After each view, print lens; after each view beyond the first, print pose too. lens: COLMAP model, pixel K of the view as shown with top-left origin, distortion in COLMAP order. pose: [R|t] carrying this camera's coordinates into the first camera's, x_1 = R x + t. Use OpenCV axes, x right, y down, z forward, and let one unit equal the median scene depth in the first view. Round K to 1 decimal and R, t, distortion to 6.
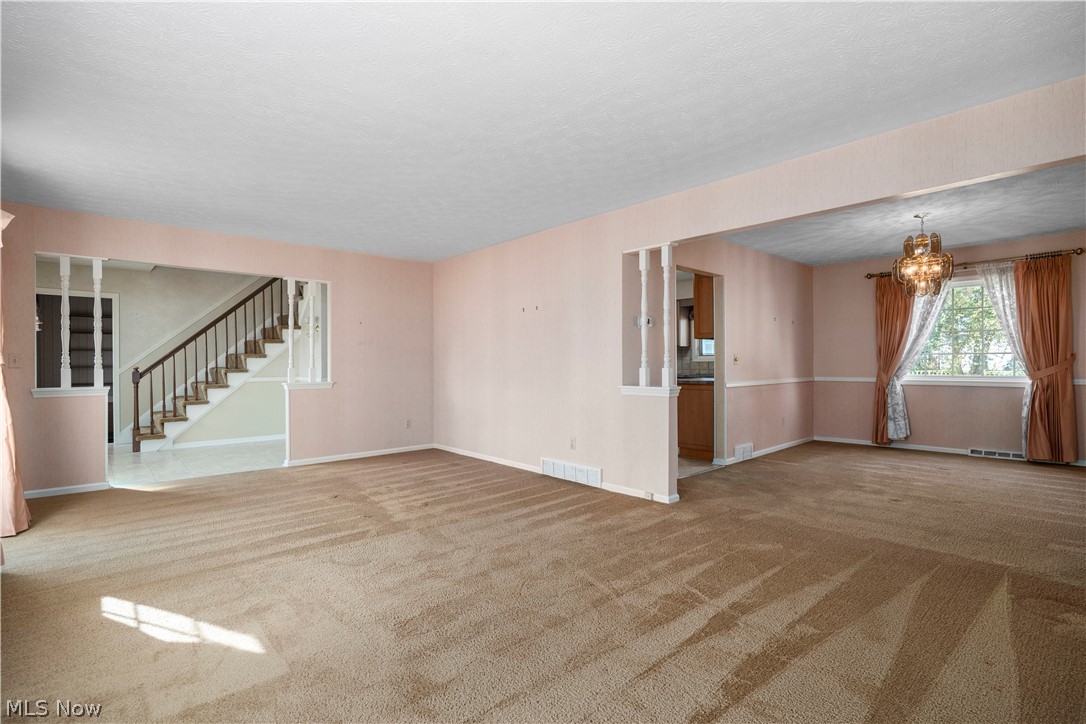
lens RADIAL K [[518.0, 0, 543.0], [0, 518.0, 362.0], [0, 0, 1]] dist [0.000437, 0.000099]
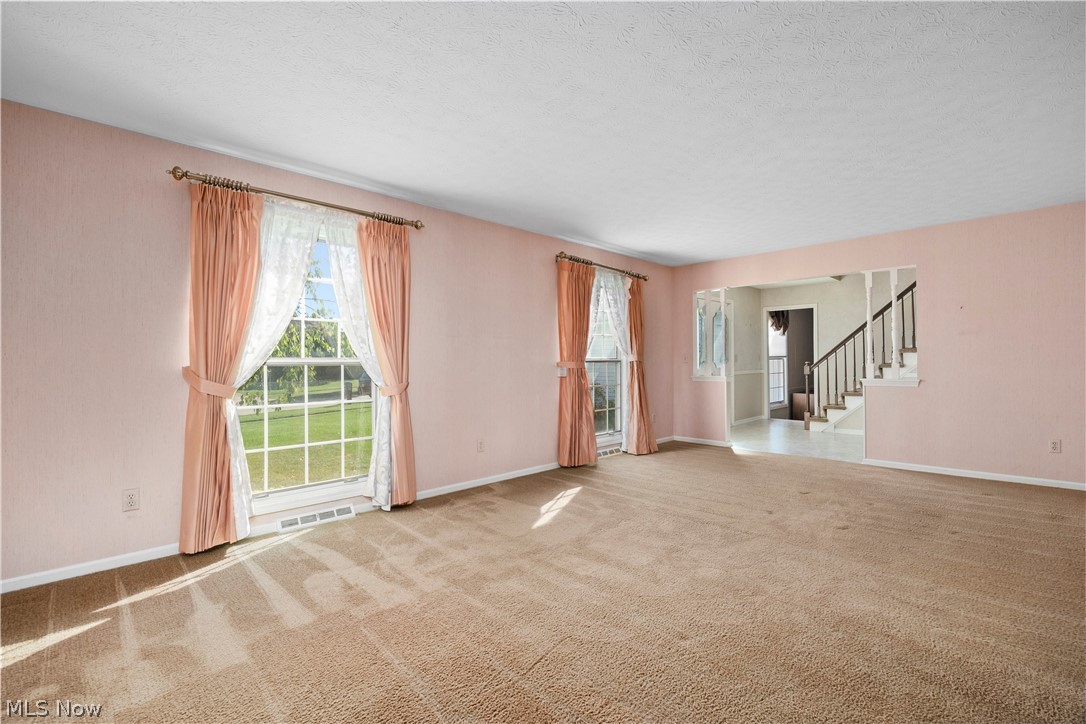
lens RADIAL K [[484.0, 0, 542.1], [0, 484.0, 357.0], [0, 0, 1]] dist [-0.013888, 0.000100]
pose [[0.023028, -0.008921, -0.999695, 0.378570], [0.010814, 0.999904, -0.008674, 0.000881], [0.999676, -0.010611, 0.023123, 0.349891]]
